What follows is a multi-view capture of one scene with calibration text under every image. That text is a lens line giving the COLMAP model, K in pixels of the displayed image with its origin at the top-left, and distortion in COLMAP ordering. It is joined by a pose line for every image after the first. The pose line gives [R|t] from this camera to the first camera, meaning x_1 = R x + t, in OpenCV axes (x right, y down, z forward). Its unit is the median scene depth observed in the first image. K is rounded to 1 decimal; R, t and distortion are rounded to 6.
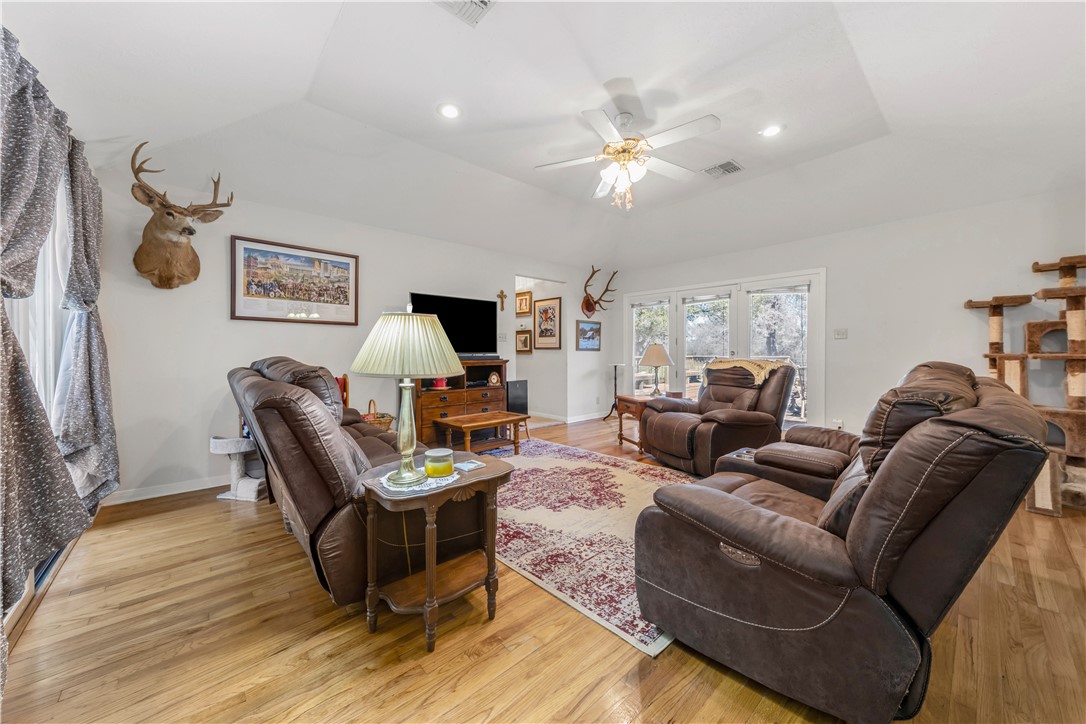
lens RADIAL K [[393.3, 0, 548.3], [0, 393.3, 357.2], [0, 0, 1]] dist [0.003320, 0.000140]
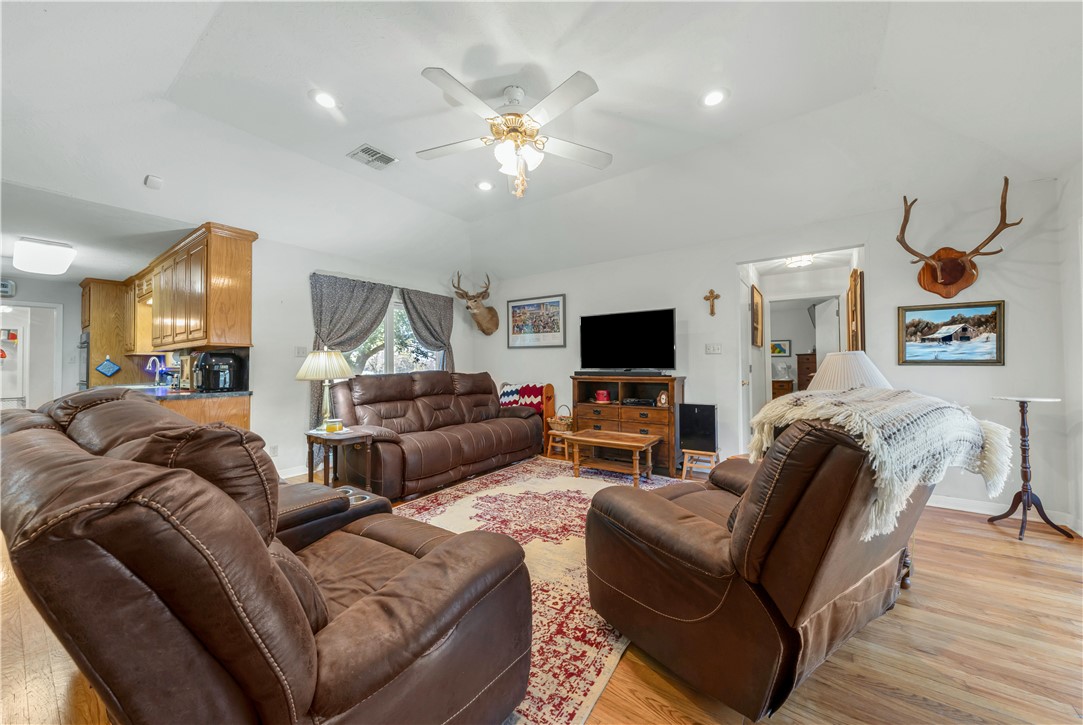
lens RADIAL K [[392.2, 0, 549.3], [0, 392.2, 361.3], [0, 0, 1]] dist [0.003320, 0.000140]
pose [[0.203695, -0.012991, -0.978948, 0.795214], [-0.011790, 0.999807, -0.015721, -0.012767], [0.978963, 0.014744, 0.203503, 0.706382]]
